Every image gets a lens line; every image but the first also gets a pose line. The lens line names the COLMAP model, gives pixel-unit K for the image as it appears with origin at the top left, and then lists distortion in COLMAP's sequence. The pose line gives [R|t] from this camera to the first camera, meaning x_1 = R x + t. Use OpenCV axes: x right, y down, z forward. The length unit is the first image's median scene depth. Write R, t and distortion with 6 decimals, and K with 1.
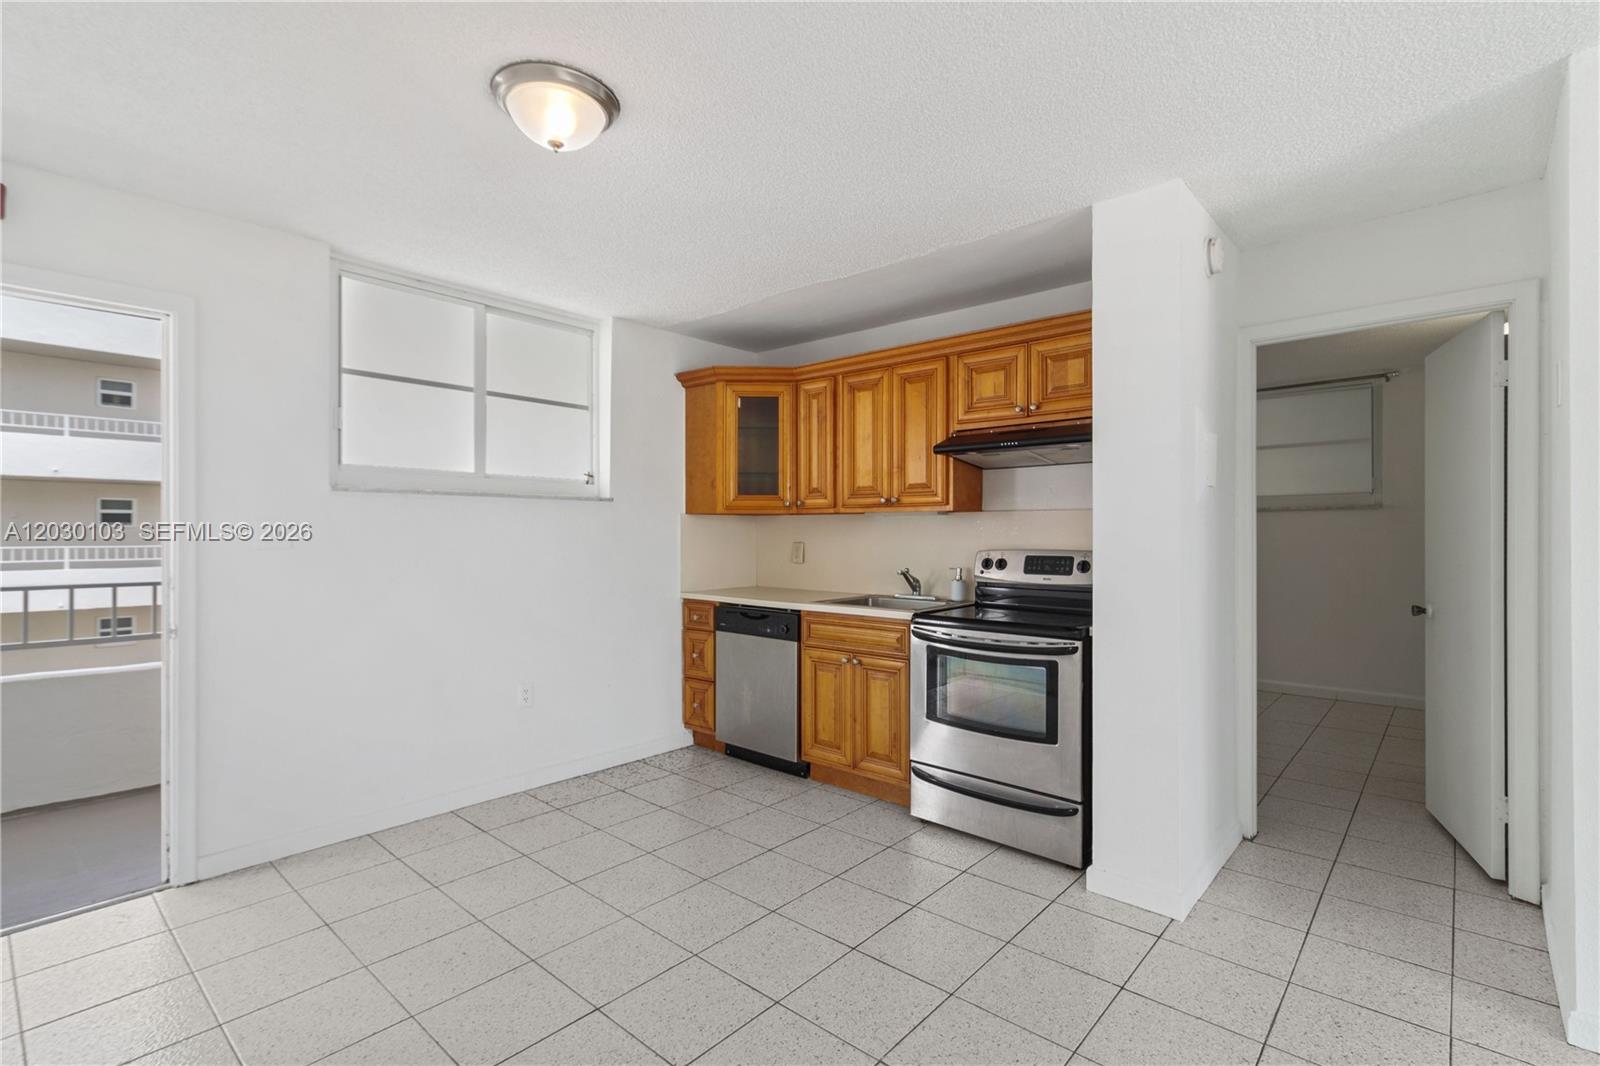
lens RADIAL K [[741.7, 0, 801.0], [0, 741.7, 529.8], [0, 0, 1]] dist [0.006796, 0.001131]
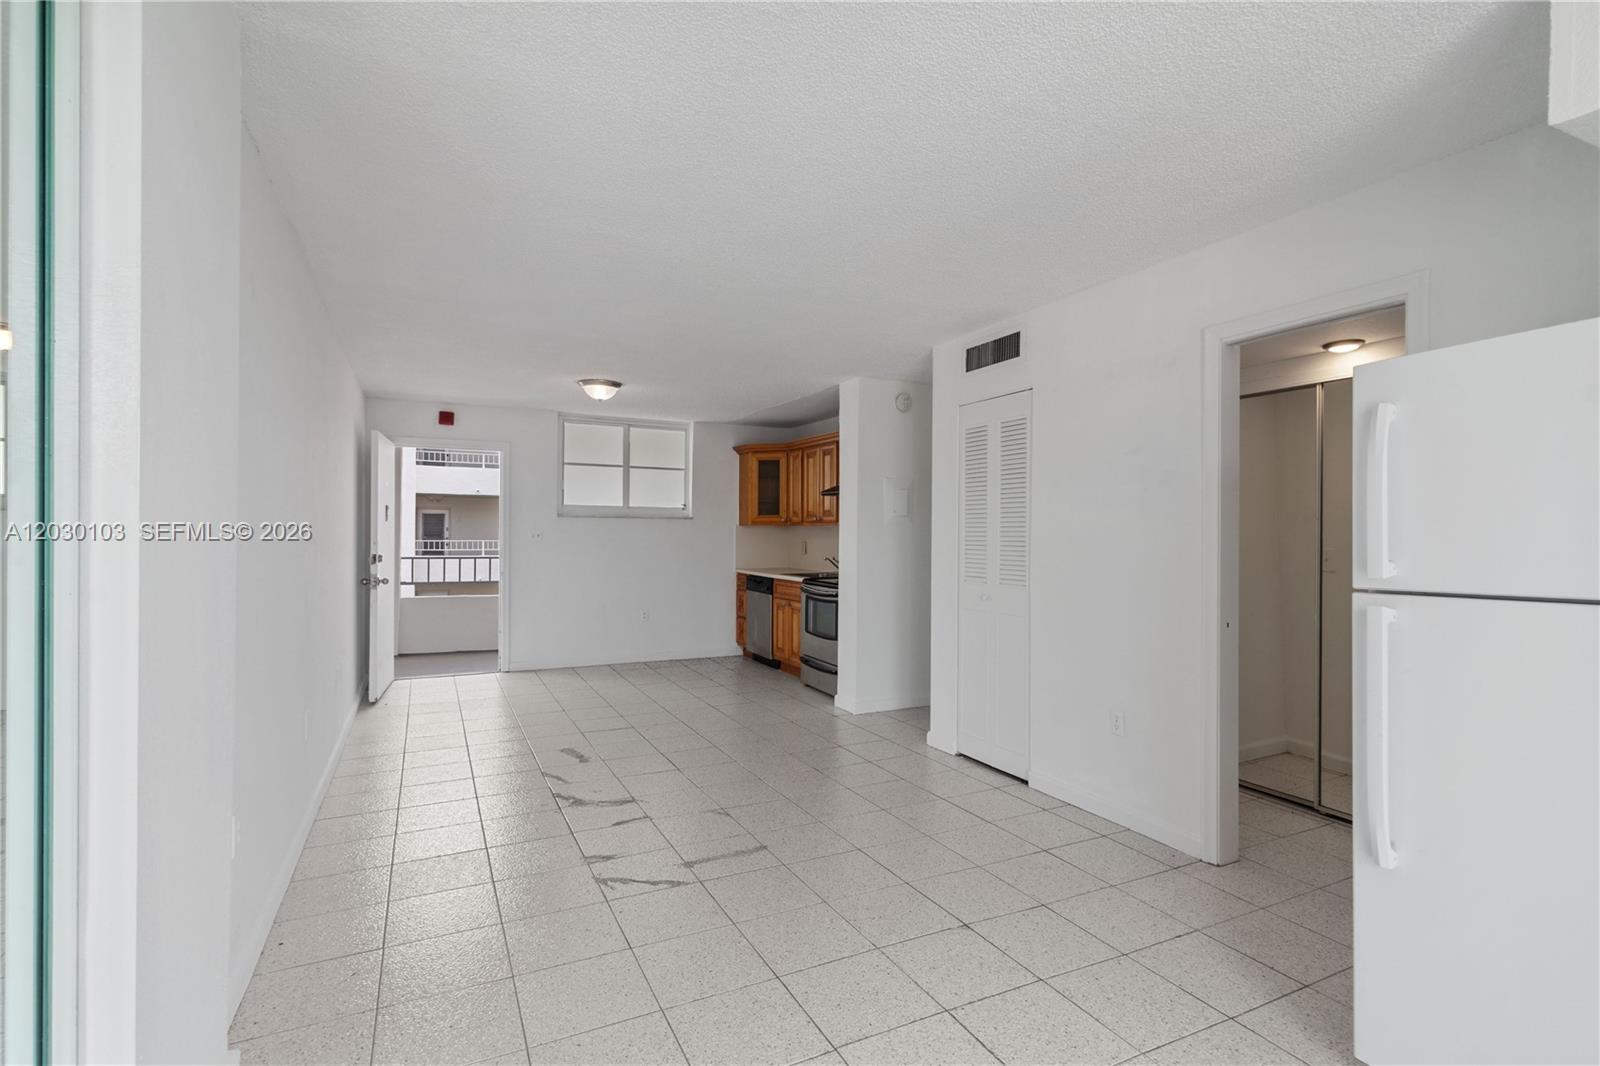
lens RADIAL K [[741.7, 0, 779.5], [0, 741.7, 523.7], [0, 0, 1]] dist [0.006796, 0.001131]
pose [[0.920444, 0.002478, -0.390866, 0.757164], [-0.006101, 0.999949, -0.008027, -0.013793], [0.390826, 0.009773, 0.920413, -0.718273]]
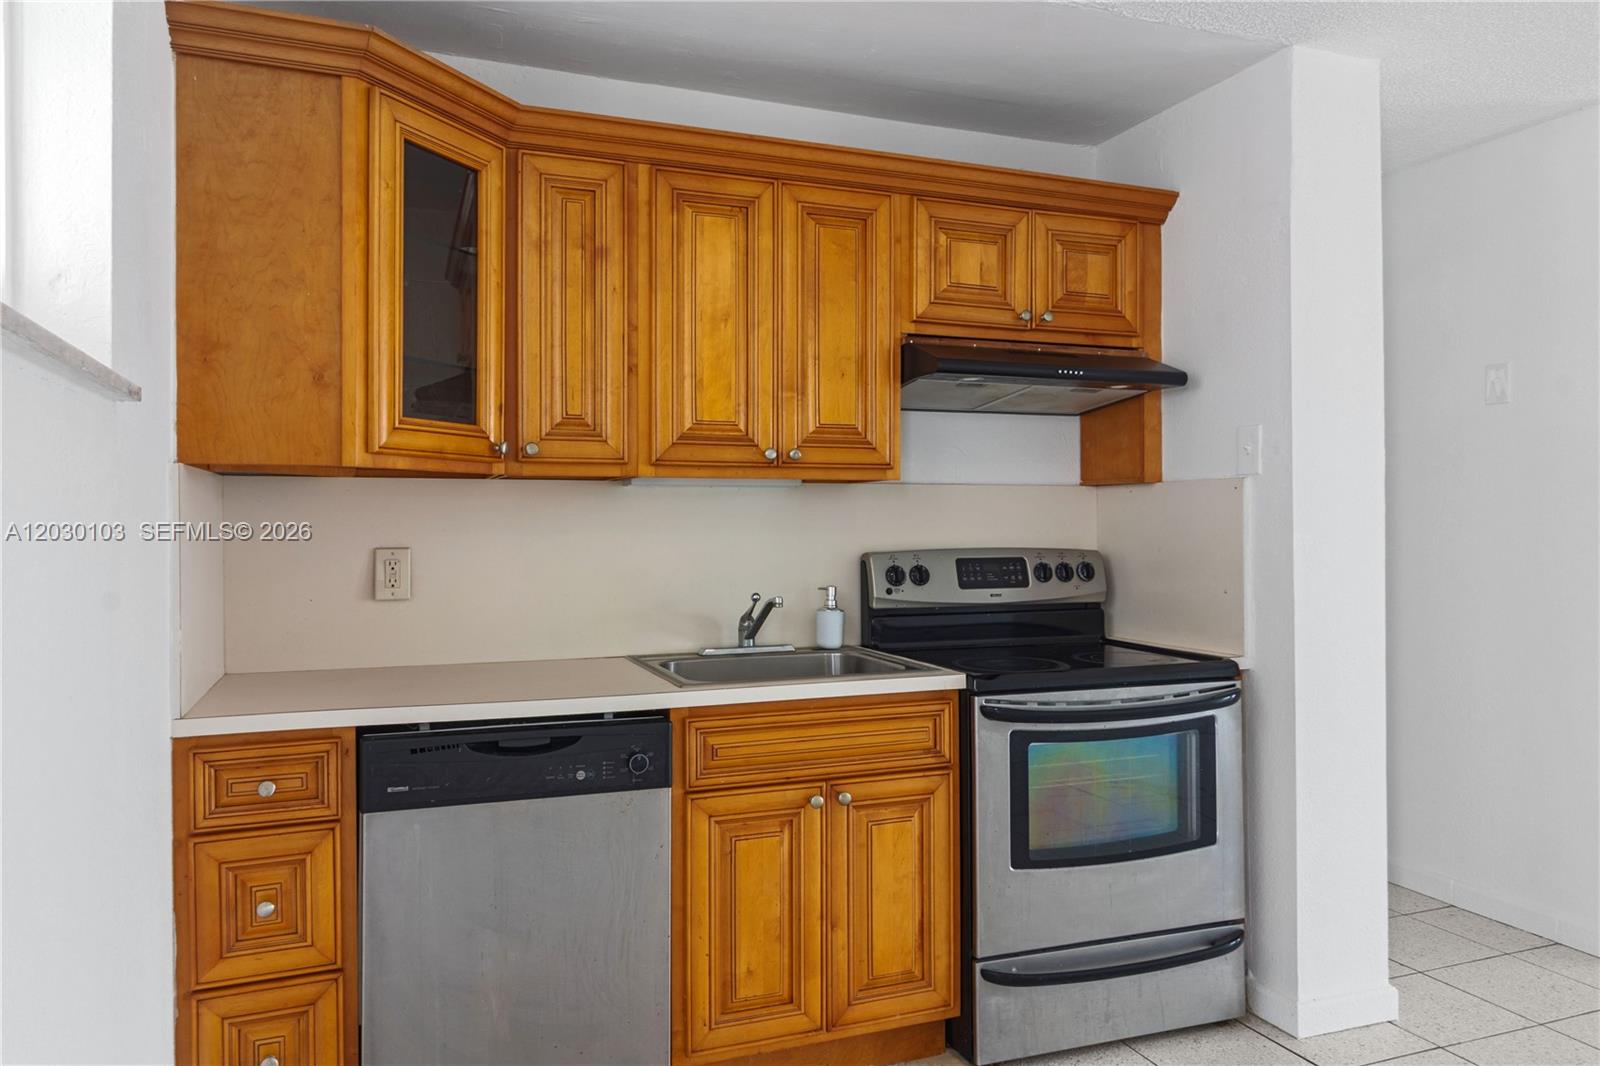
lens RADIAL K [[1113.7, 0, 795.8], [0, 1113.7, 522.0], [0, 0, 1]] dist [0.001565, 0.005509]
pose [[0.464171, -0.001067, 0.885745, -0.535063], [0.000906, 0.999999, 0.000730, 0.003896], [-0.885745, 0.000464, 0.464171, 0.670508]]
